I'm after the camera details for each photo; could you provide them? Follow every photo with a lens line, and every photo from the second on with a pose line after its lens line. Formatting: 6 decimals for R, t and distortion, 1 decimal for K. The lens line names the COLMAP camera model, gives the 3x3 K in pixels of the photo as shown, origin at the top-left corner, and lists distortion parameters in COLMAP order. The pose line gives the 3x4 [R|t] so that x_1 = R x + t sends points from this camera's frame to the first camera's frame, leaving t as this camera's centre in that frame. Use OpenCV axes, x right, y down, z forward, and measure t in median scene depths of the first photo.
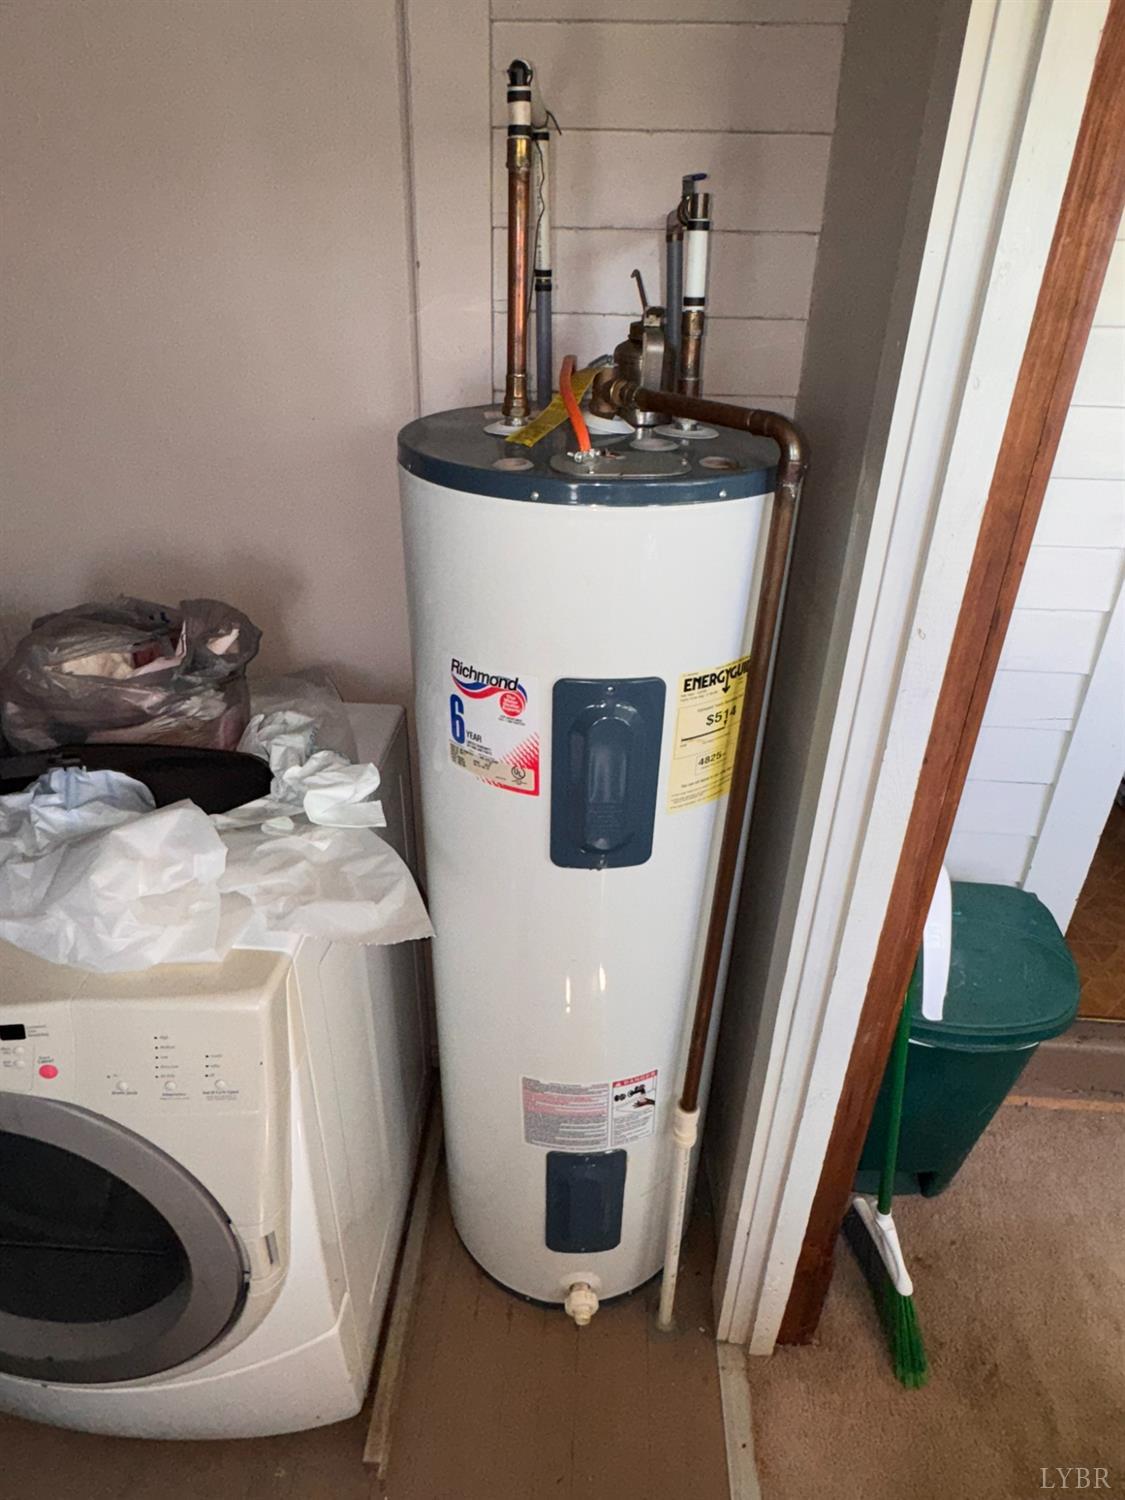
lens RADIAL K [[905.2, 0, 560.3], [0, 905.2, 750.9], [0, 0, 1]] dist [0.001550, 0.000513]
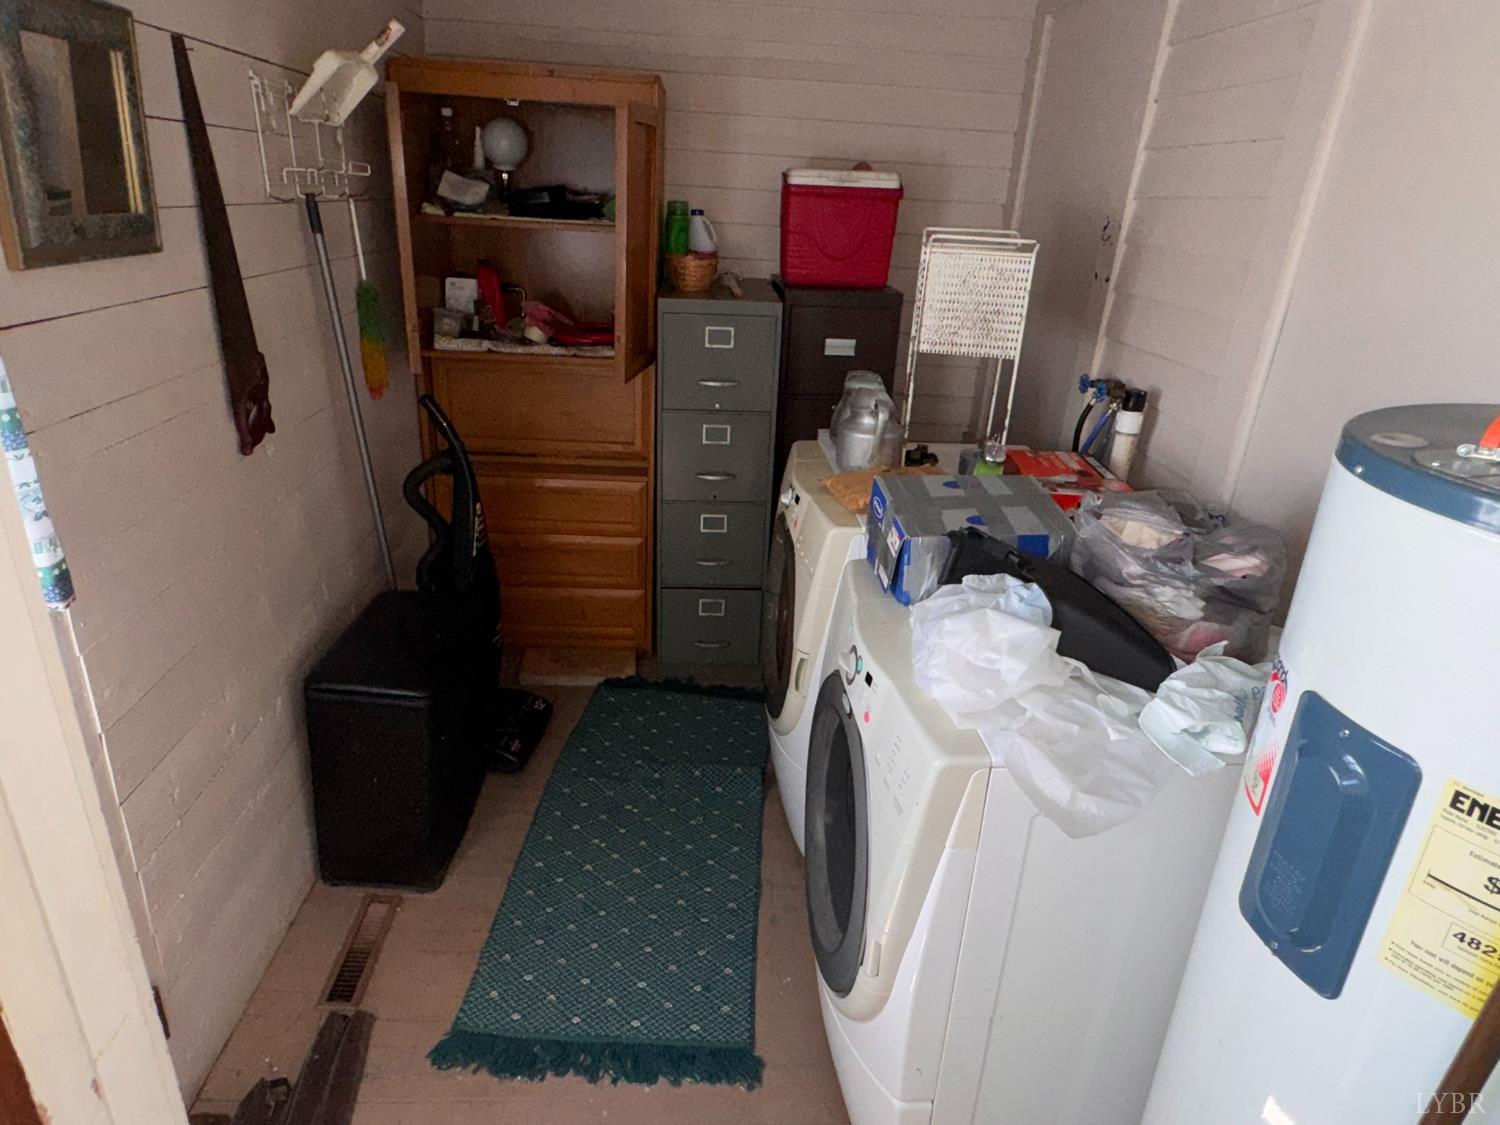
lens RADIAL K [[905.2, 0, 746.8], [0, 905.2, 562.1], [0, 0, 1]] dist [0.001550, 0.000513]
pose [[0.122300, 0.362700, -0.923846, 0.554448], [-0.515621, 0.818577, 0.253113, -0.101260], [0.848044, 0.445399, 0.287127, 0.240433]]
